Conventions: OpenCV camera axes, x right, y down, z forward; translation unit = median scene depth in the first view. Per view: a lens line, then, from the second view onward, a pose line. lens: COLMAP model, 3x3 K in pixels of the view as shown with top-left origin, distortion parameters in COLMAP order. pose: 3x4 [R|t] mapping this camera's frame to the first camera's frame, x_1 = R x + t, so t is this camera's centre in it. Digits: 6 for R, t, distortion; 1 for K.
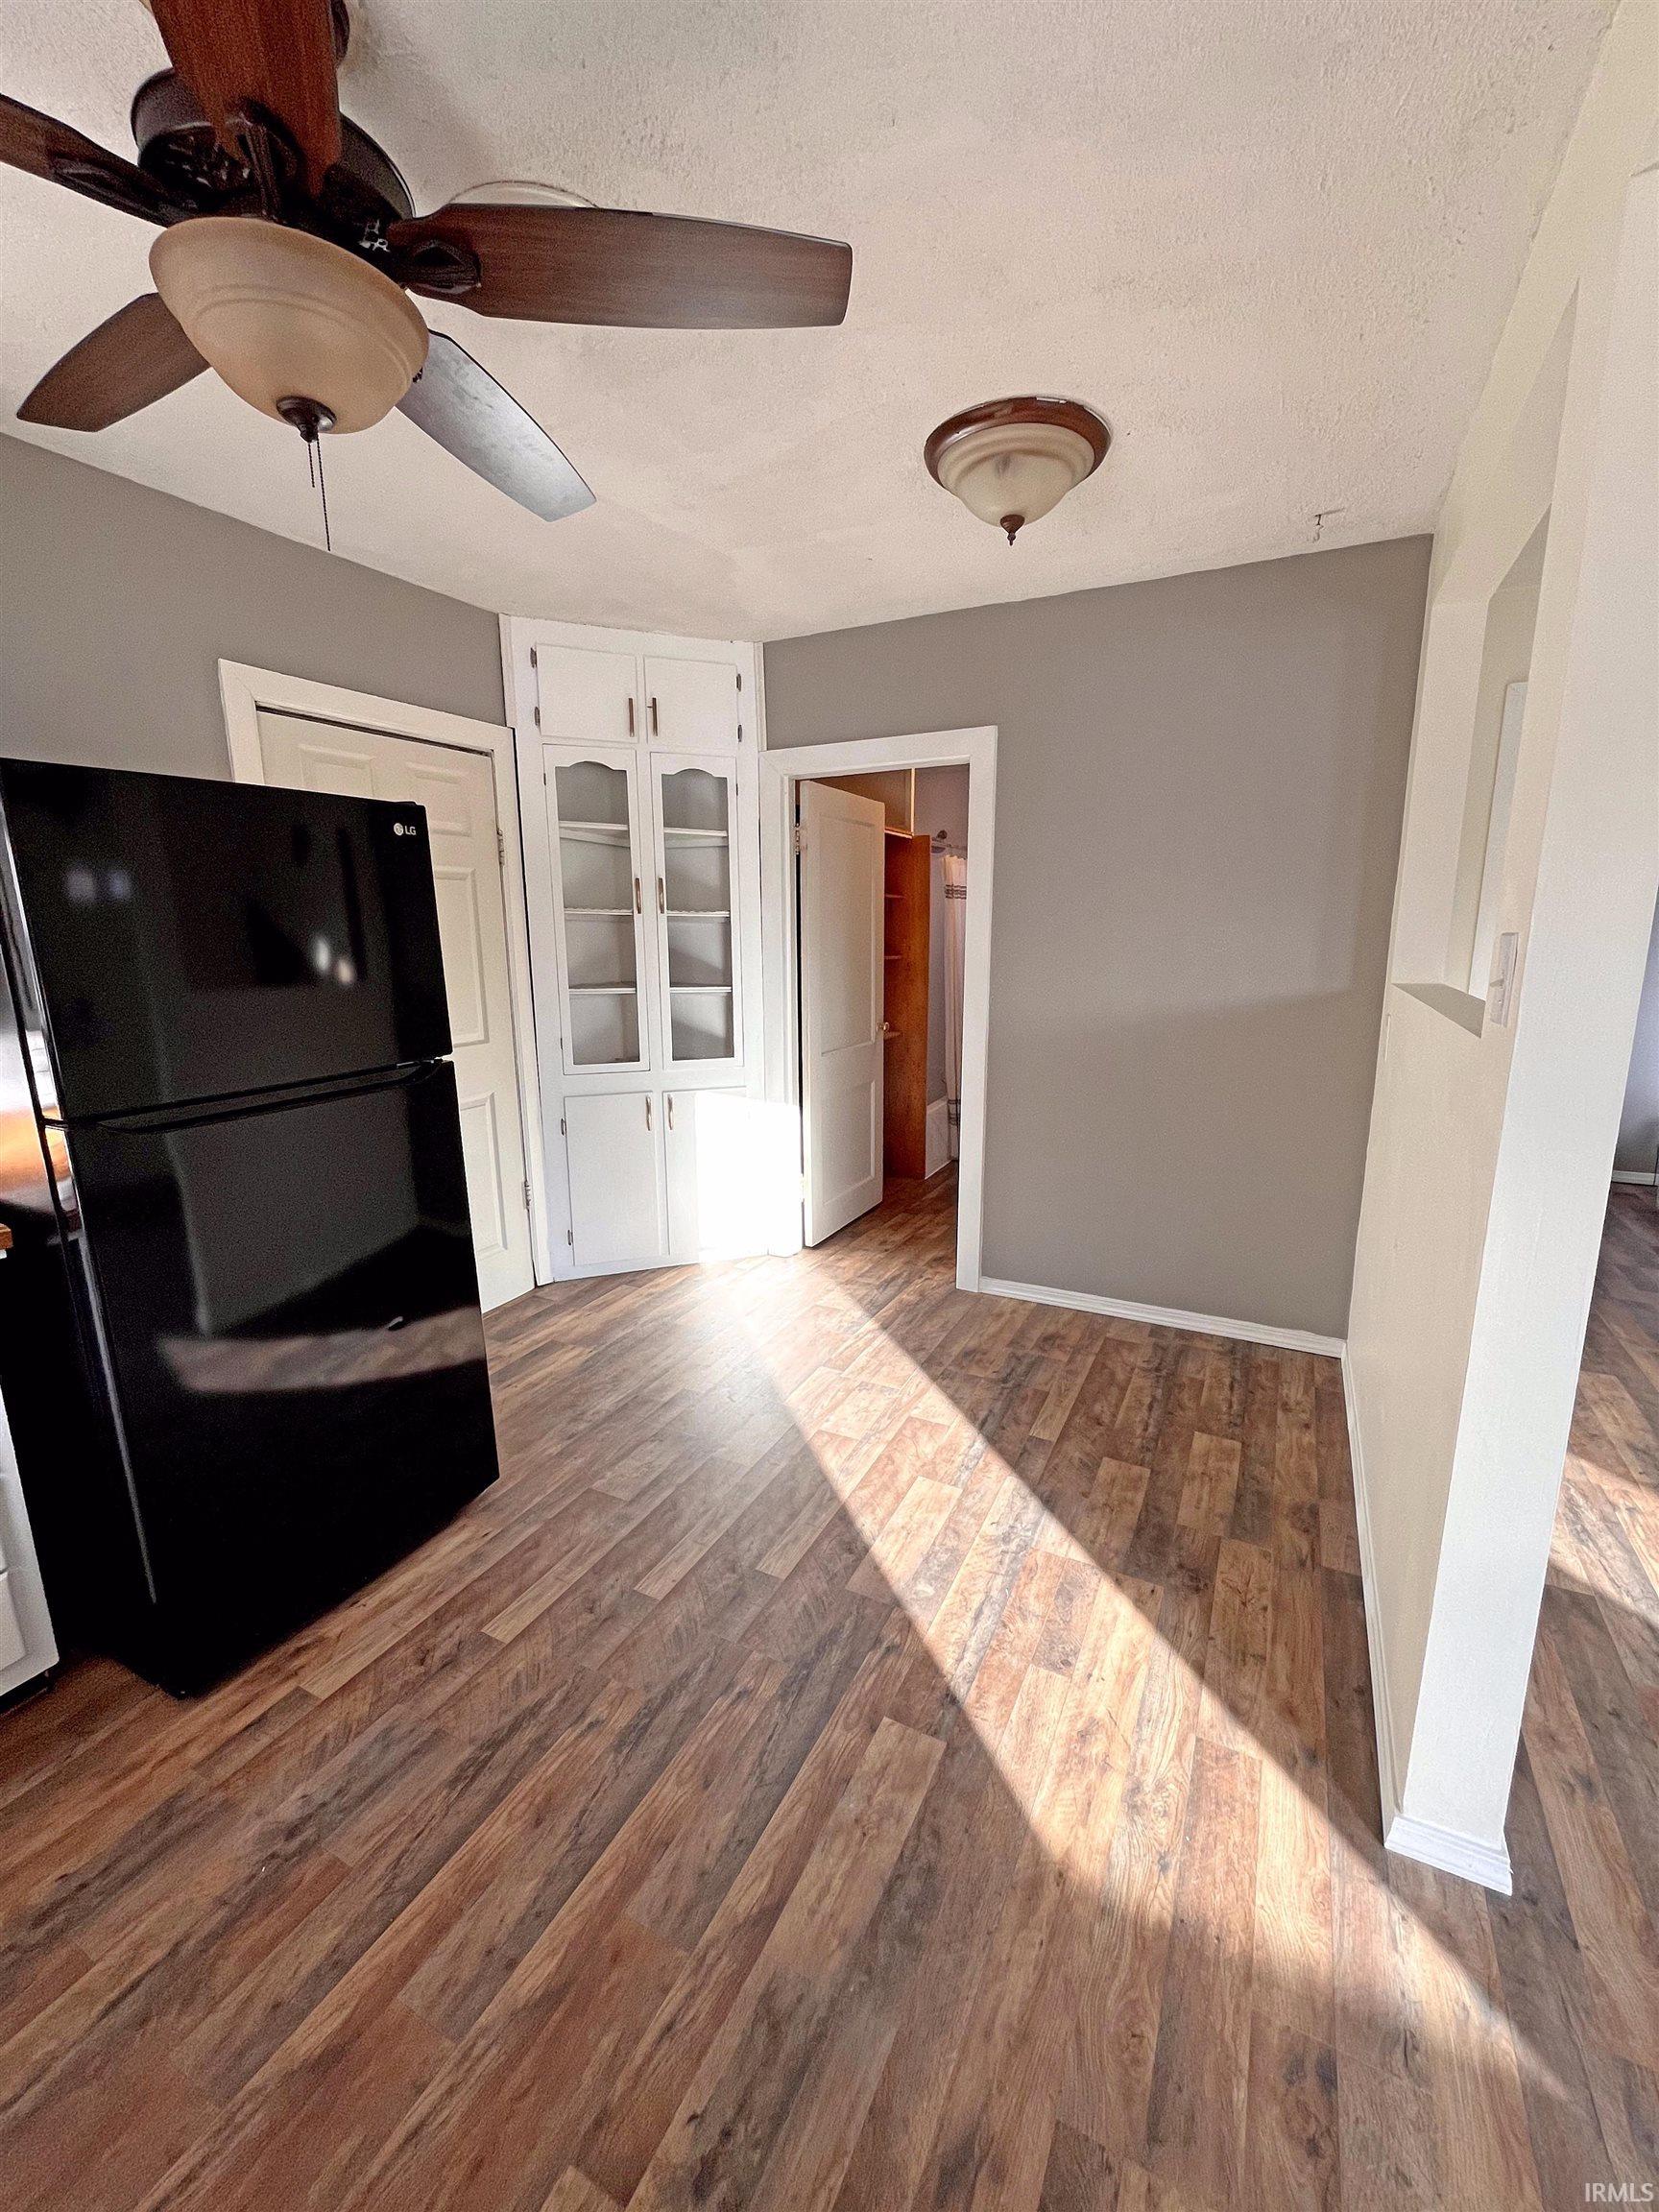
lens RADIAL K [[896.3, 0, 828.1], [0, 896.3, 1104.3], [0, 0, 1]] dist [-0.003133, -0.000219]
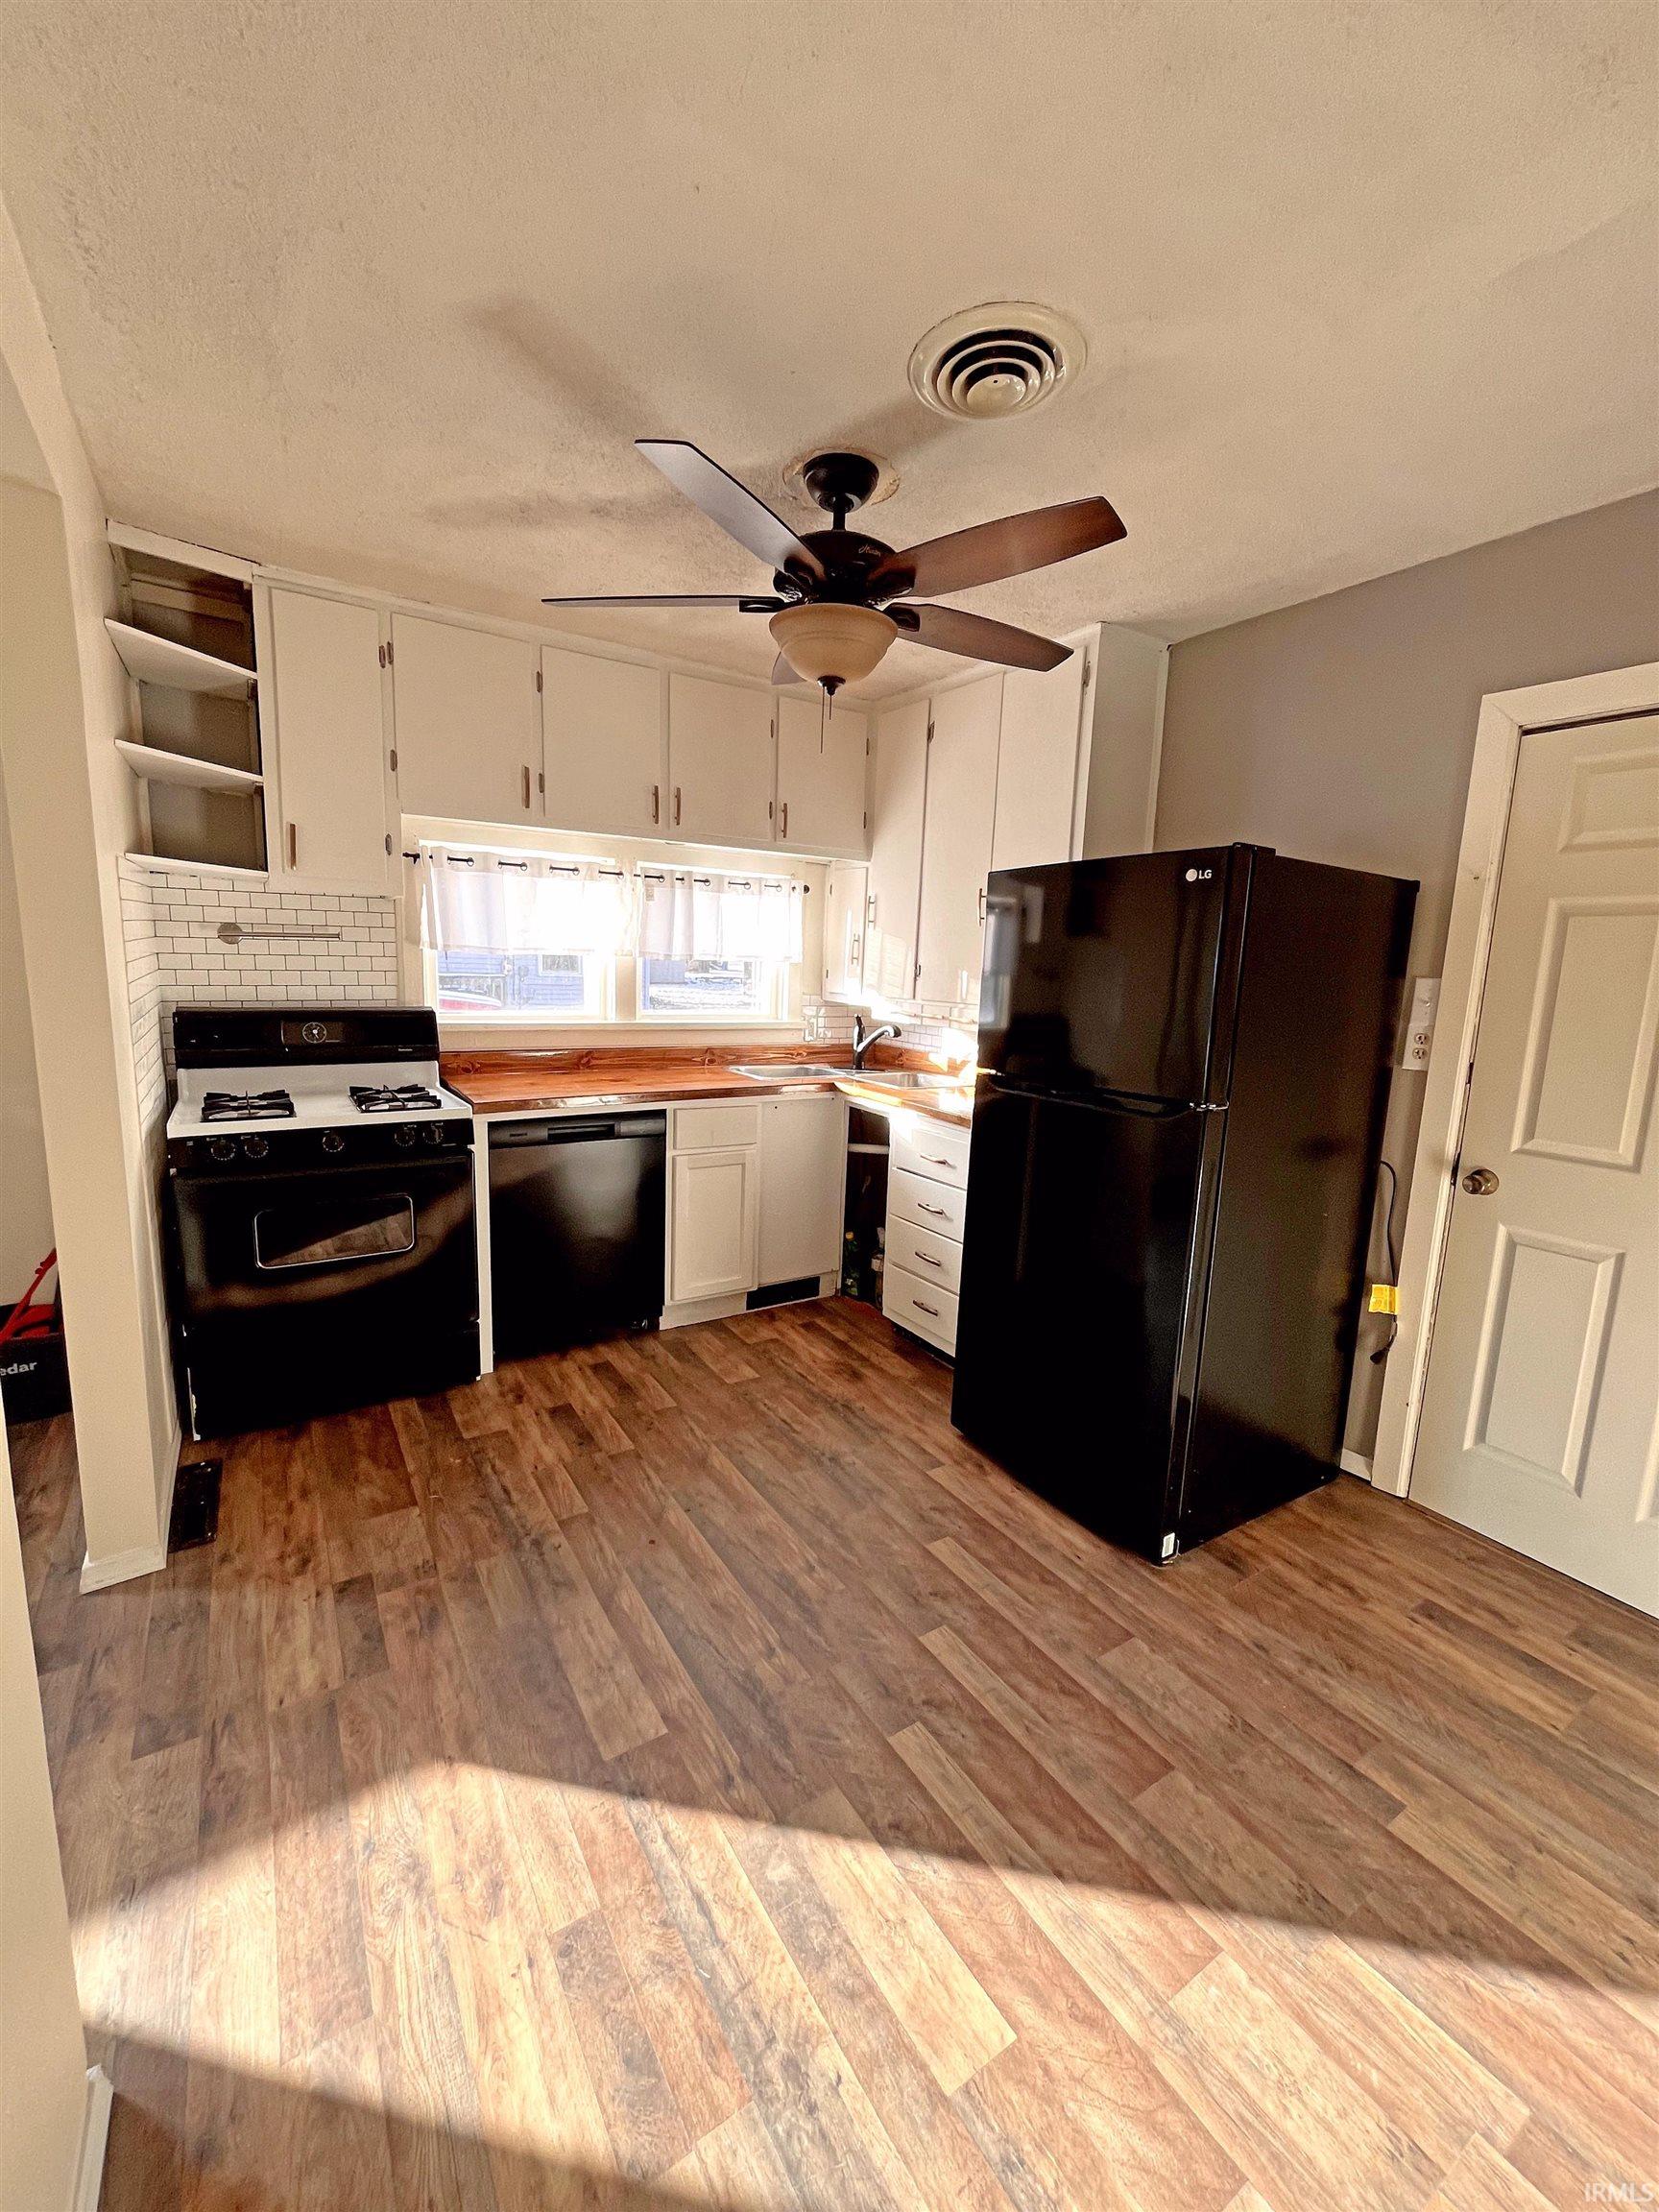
lens RADIAL K [[896.3, 0, 832.9], [0, 896.3, 1102.1], [0, 0, 1]] dist [-0.003133, -0.000219]
pose [[-0.498662, 0.127504, -0.857367, 0.733367], [-0.202117, 0.944752, 0.258054, -0.280551], [0.842903, 0.301970, -0.445342, 1.370332]]
